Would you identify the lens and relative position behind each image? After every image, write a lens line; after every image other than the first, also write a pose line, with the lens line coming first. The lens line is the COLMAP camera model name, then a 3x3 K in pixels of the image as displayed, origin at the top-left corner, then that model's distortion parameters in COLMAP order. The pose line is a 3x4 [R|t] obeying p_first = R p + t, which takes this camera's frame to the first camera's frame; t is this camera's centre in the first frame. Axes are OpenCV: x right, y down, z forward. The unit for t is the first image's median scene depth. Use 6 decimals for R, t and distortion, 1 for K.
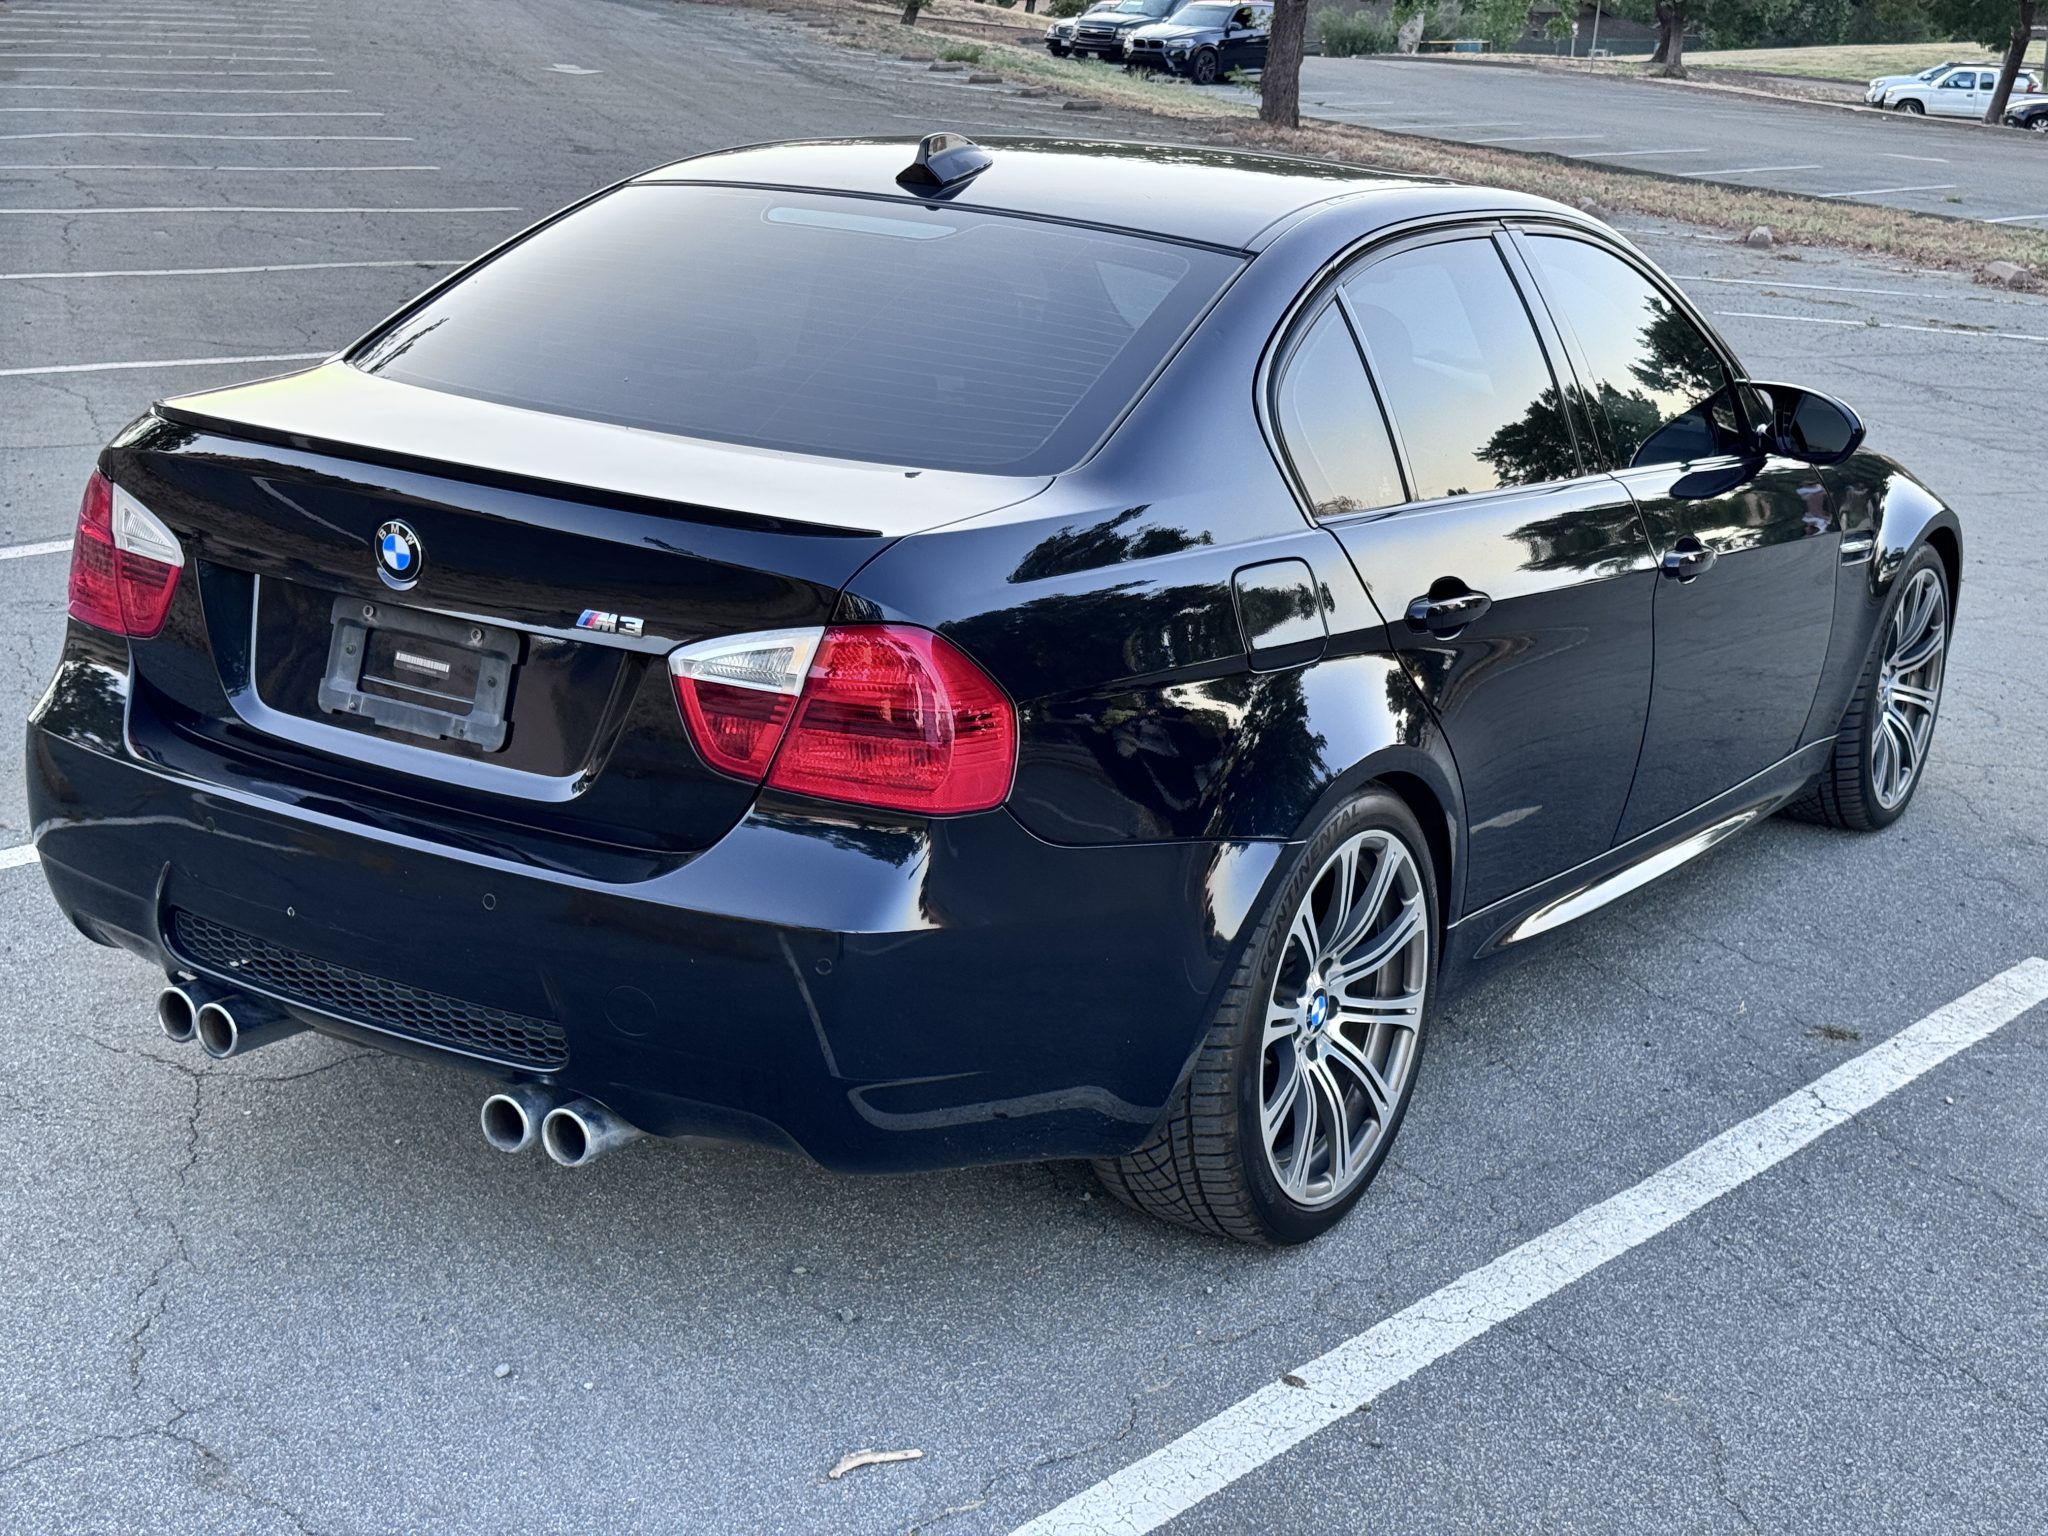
lens RADIAL K [[2820.1, 0, 1027.6], [0, 2820.1, 771.4], [0, 0, 1]] dist [0.195492, -0.402692]
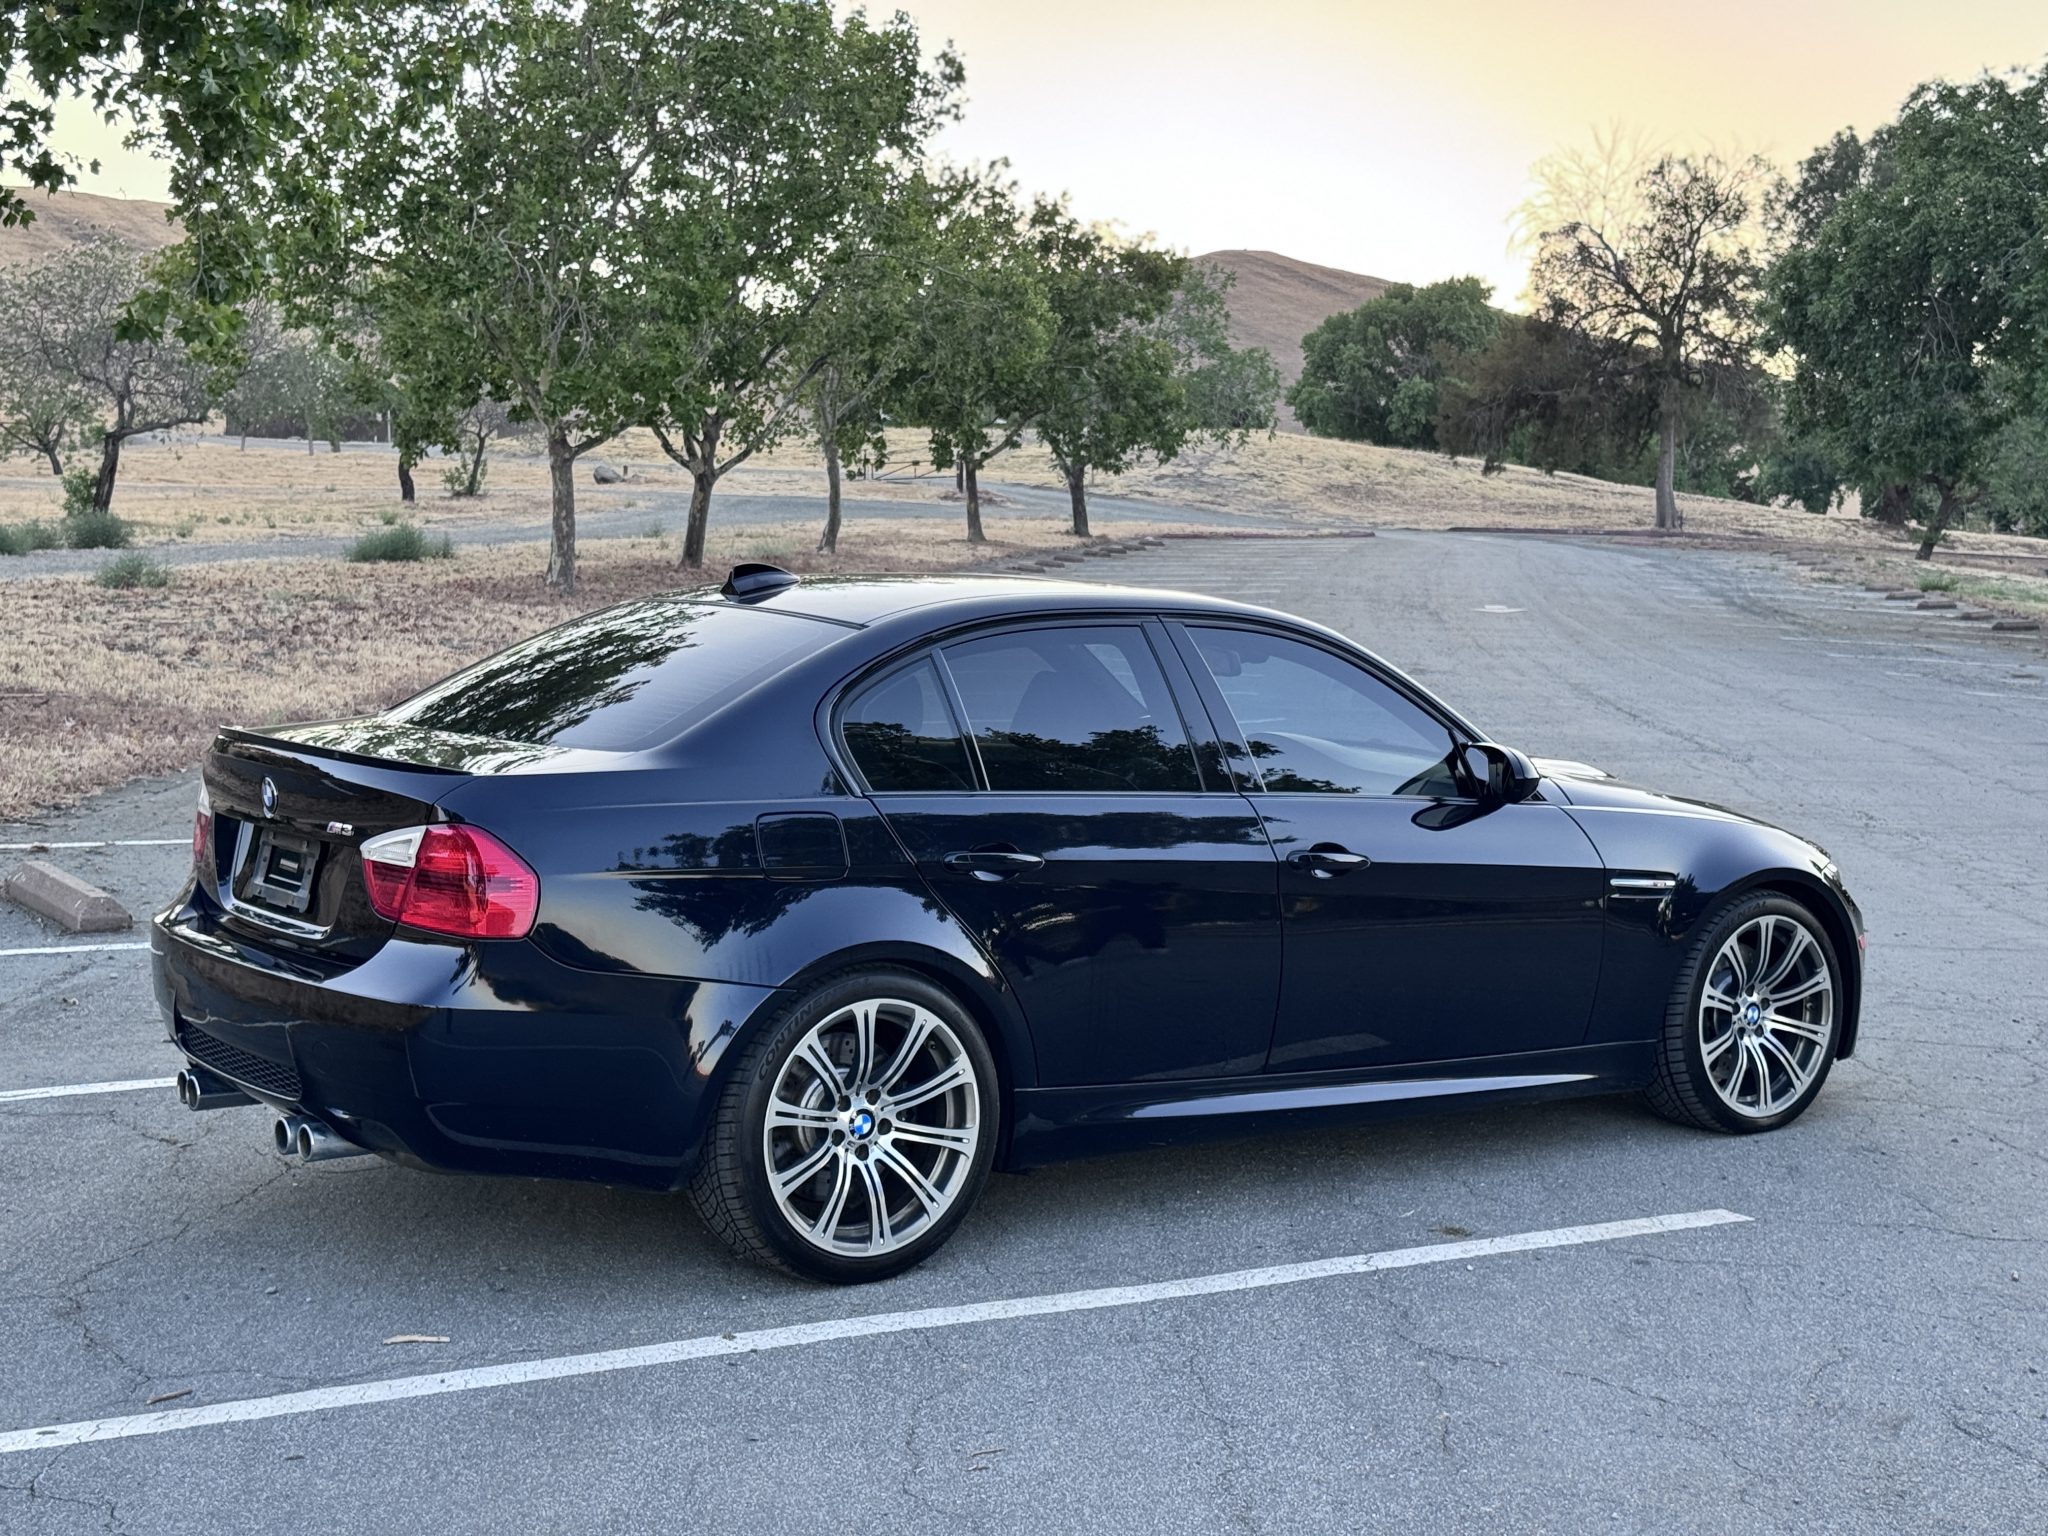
lens RADIAL K [[2817.0, 0, 1024.7], [0, 2817.0, 756.6], [0, 0, 1]] dist [0.179731, -0.311497]
pose [[0.930890, -0.008320, -0.365204, 0.747966], [-0.062208, 0.981527, -0.180927, 0.163901], [0.359963, 0.191142, 0.913176, -0.363737]]
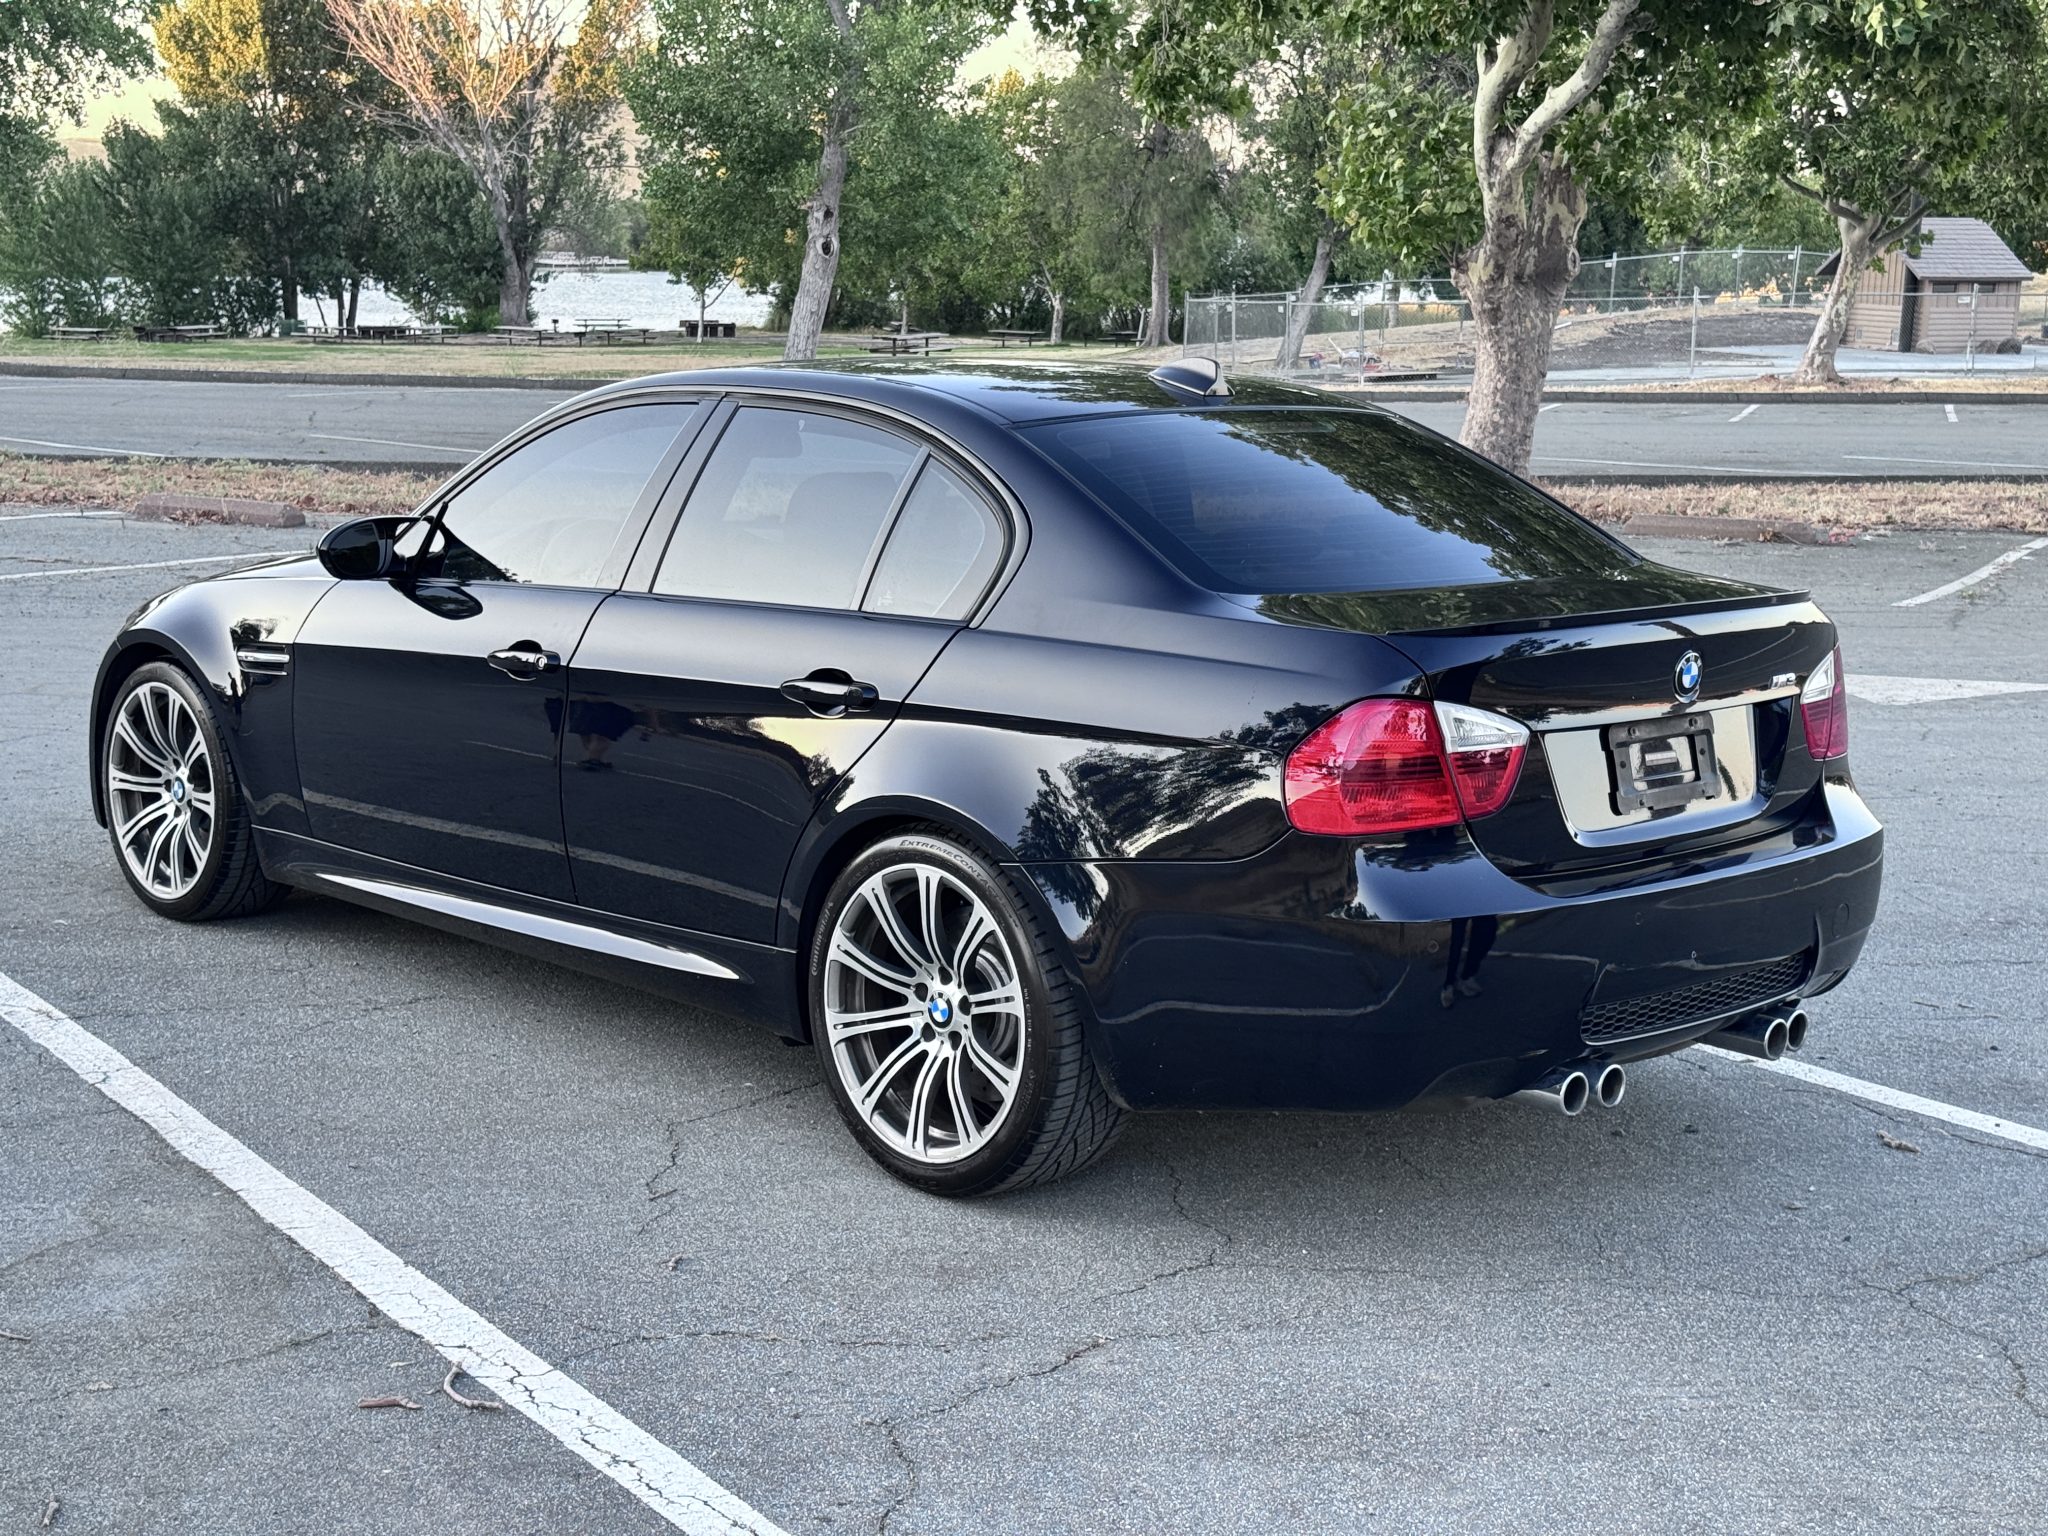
lens RADIAL K [[2819.7, 0, 1024.0], [0, 2819.7, 768.0], [0, 0, 1]] dist [0.191268, -0.369901]
pose [[0.250811, -0.216327, 0.943555, -1.479311], [0.242899, 0.957592, 0.154979, -0.298439], [-0.937067, 0.190318, 0.292720, 0.821491]]
